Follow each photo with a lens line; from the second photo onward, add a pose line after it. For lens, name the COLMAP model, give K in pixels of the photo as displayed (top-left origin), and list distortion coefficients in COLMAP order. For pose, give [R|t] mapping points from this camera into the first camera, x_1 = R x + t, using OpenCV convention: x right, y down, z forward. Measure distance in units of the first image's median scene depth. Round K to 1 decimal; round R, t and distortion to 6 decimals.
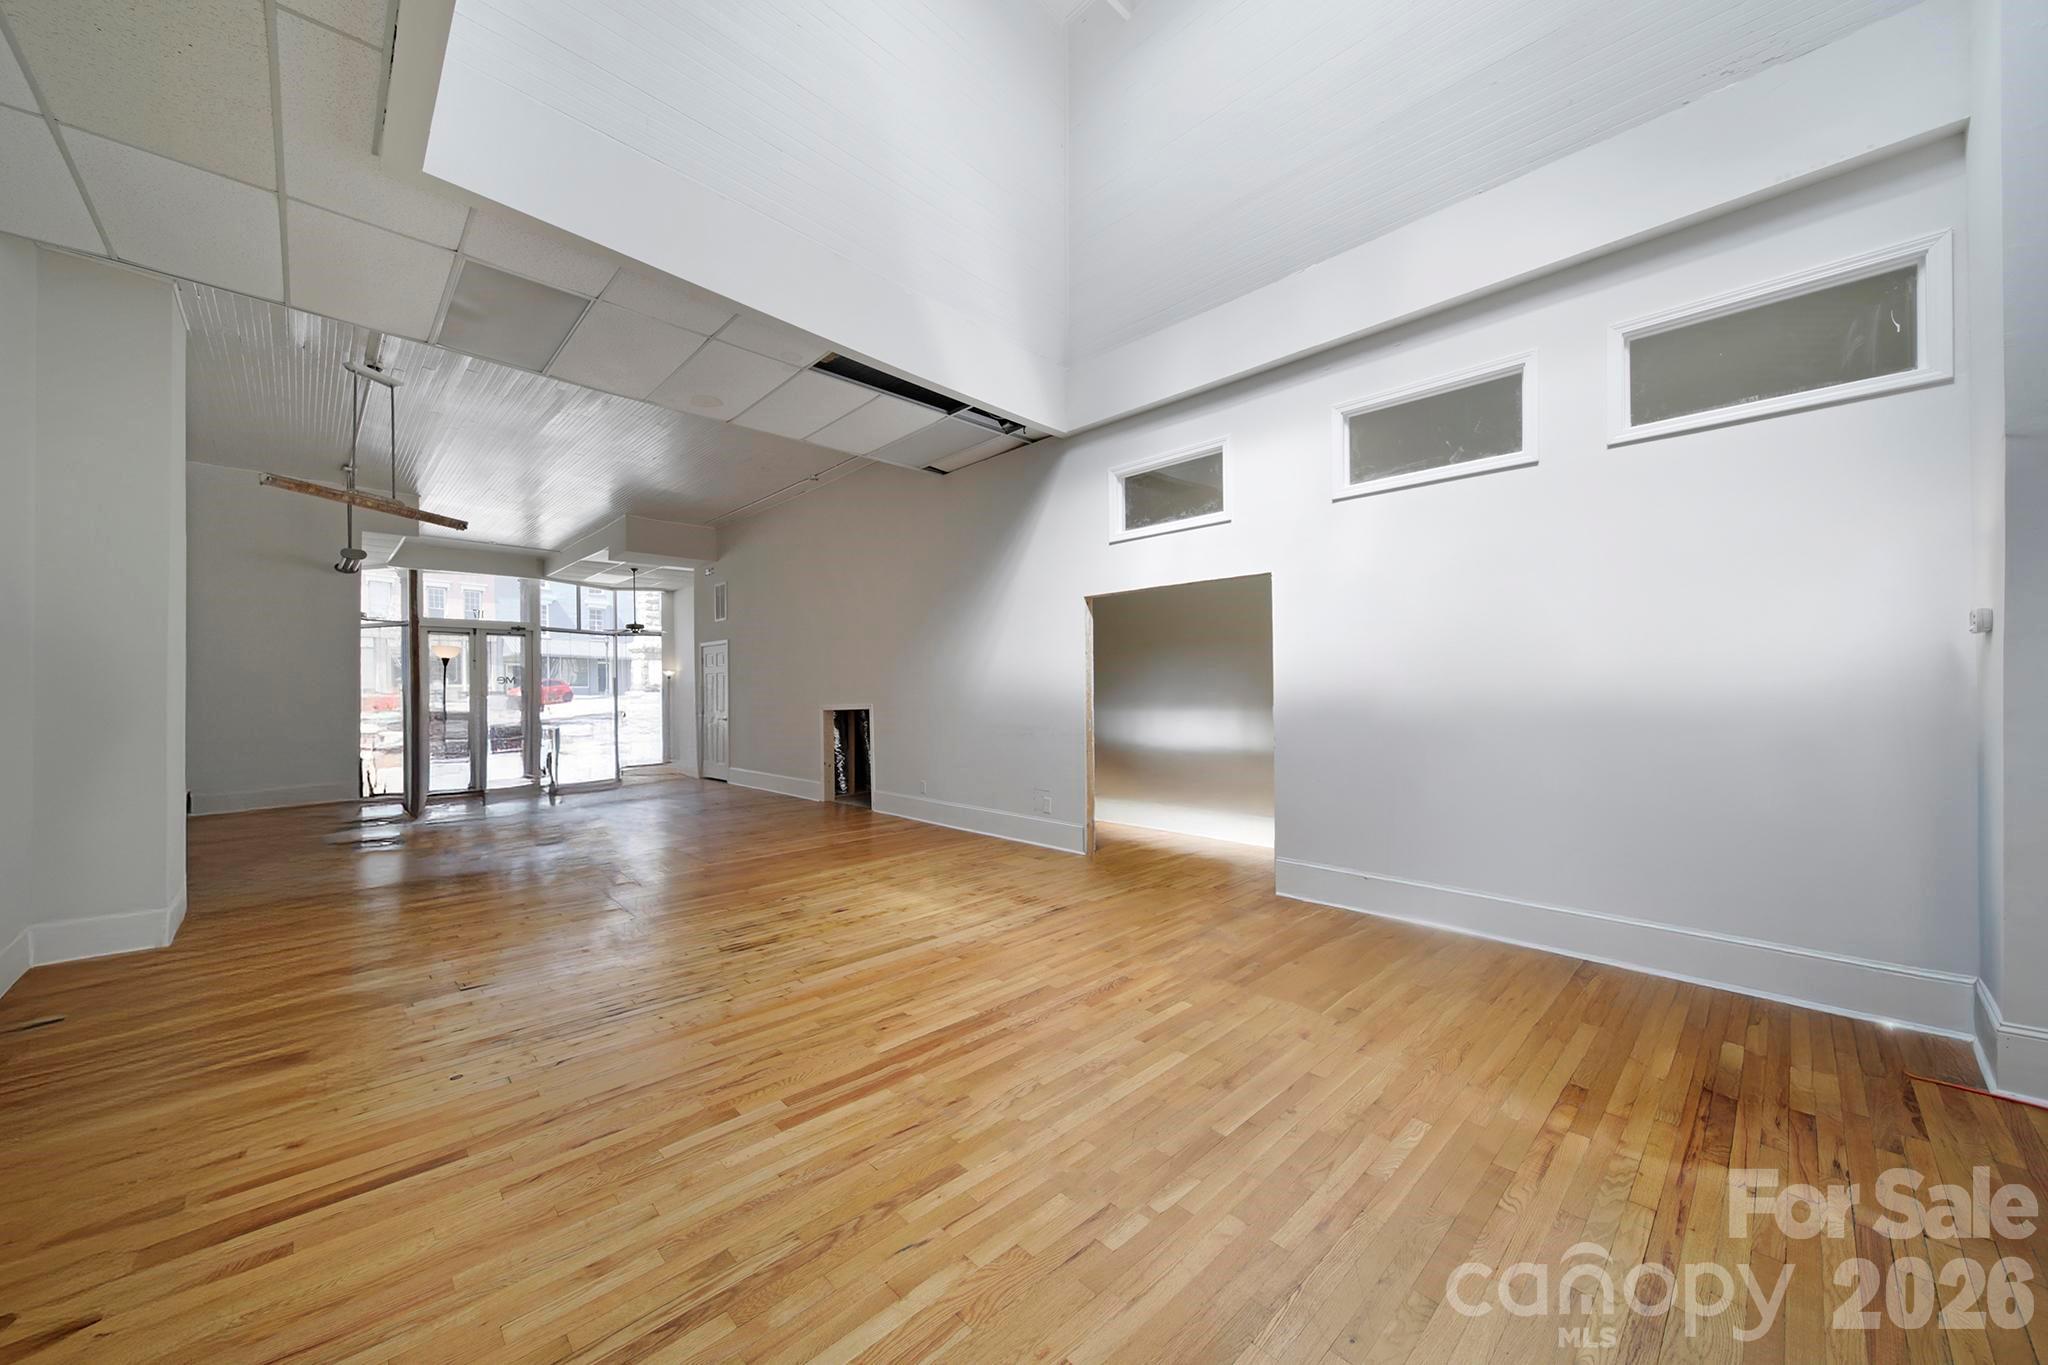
lens RADIAL K [[718.7, 0, 1029.4], [0, 718.7, 689.6], [0, 0, 1]] dist [-0.001381, -0.000153]
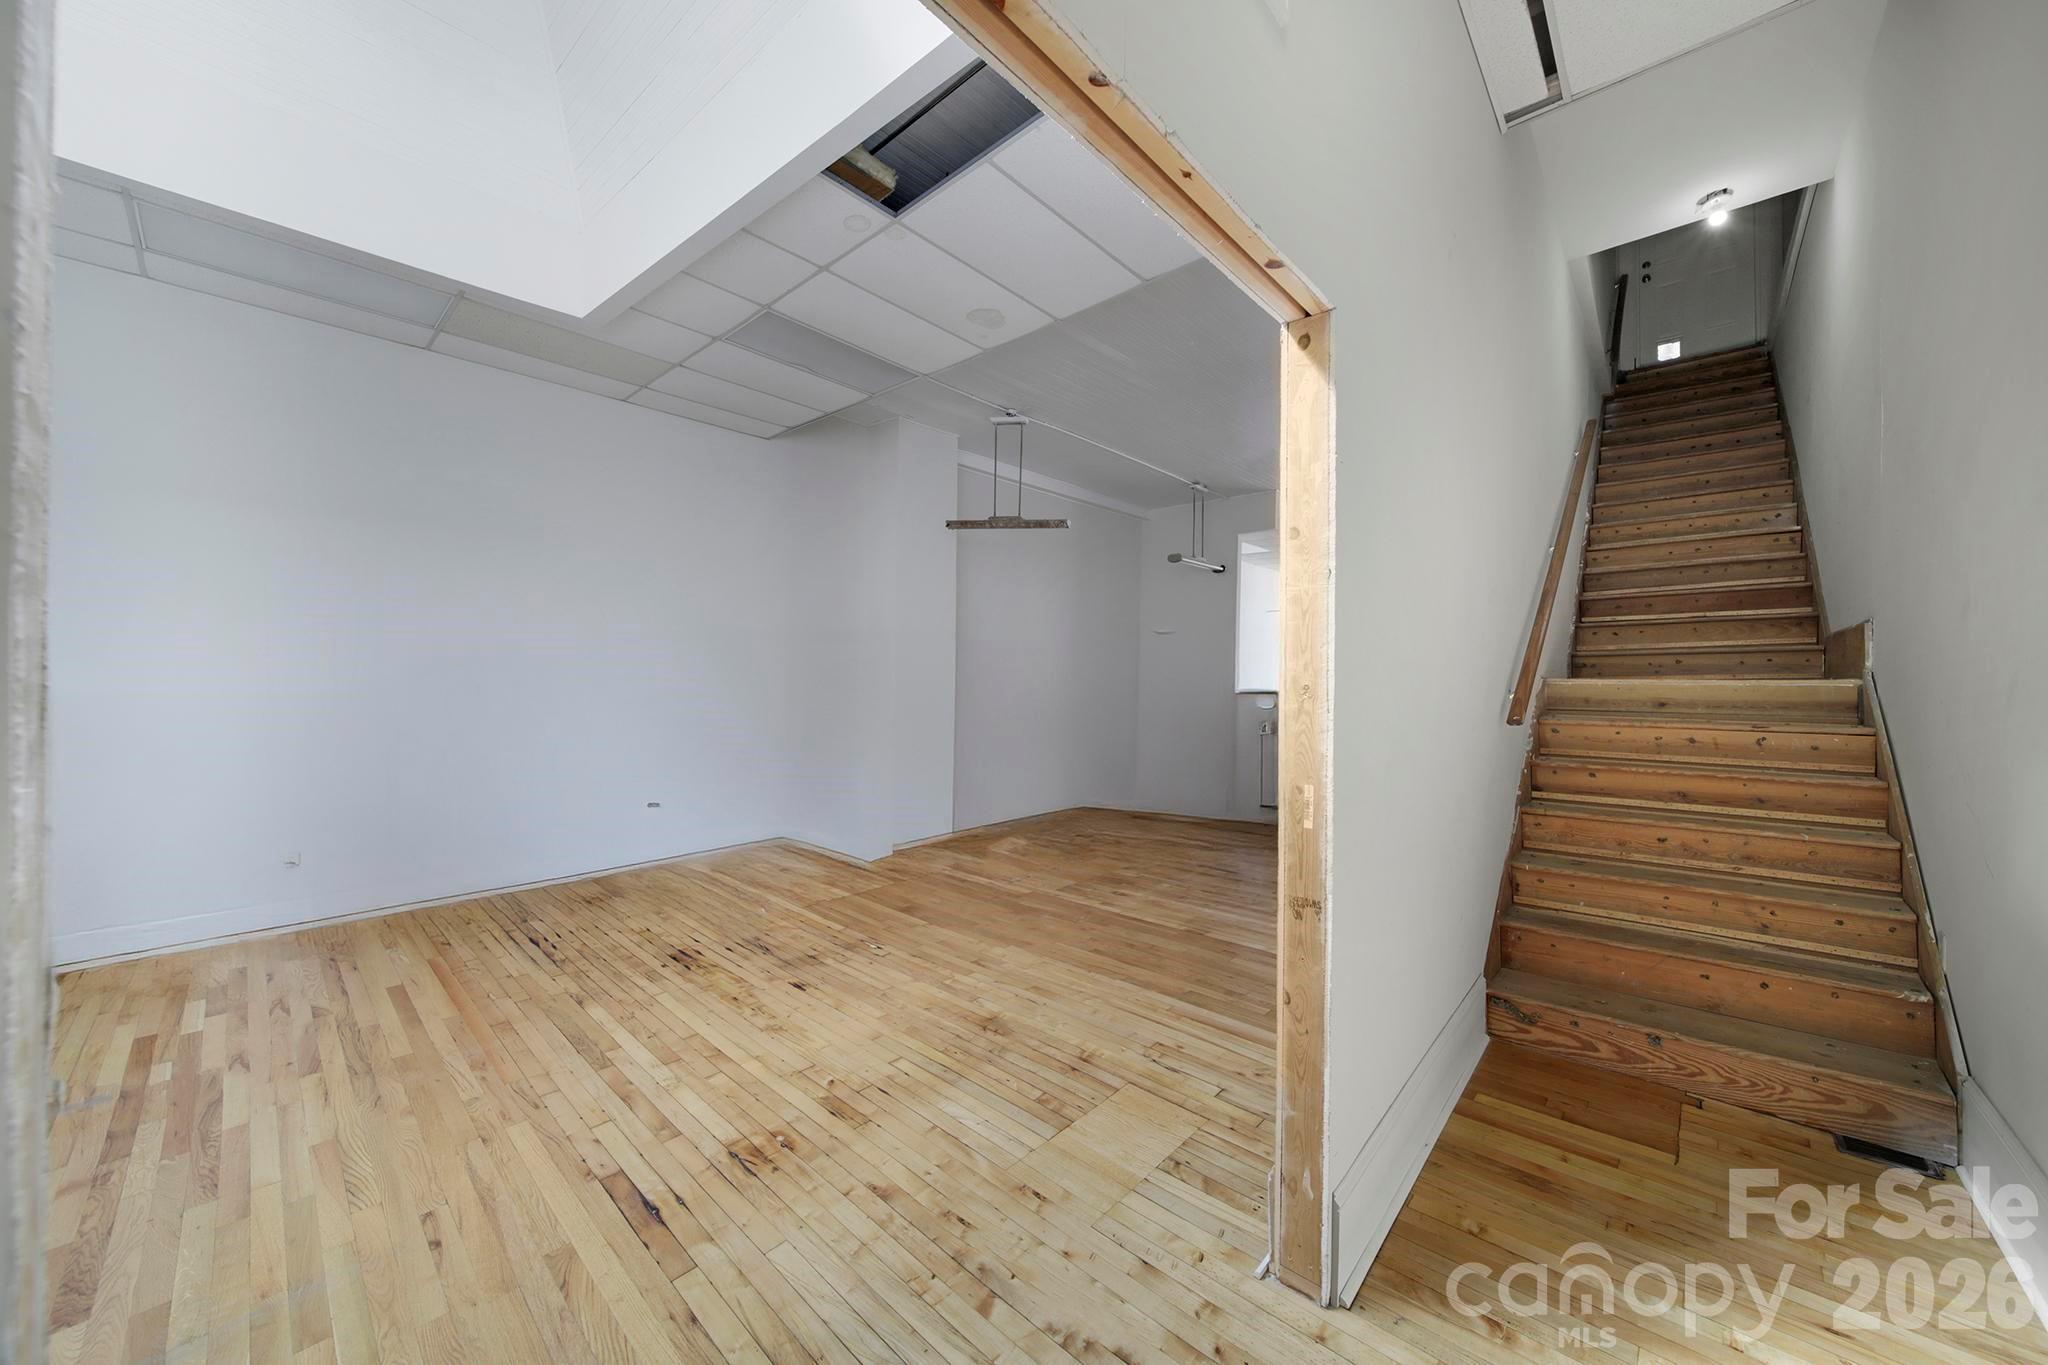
lens RADIAL K [[718.7, 0, 1029.7], [0, 718.7, 670.5], [0, 0, 1]] dist [-0.001381, -0.000153]
pose [[0.067078, 0.008612, -0.997711, 0.553612], [-0.008135, 0.999934, 0.008084, -0.021730], [0.997715, 0.007574, 0.067144, 1.385111]]
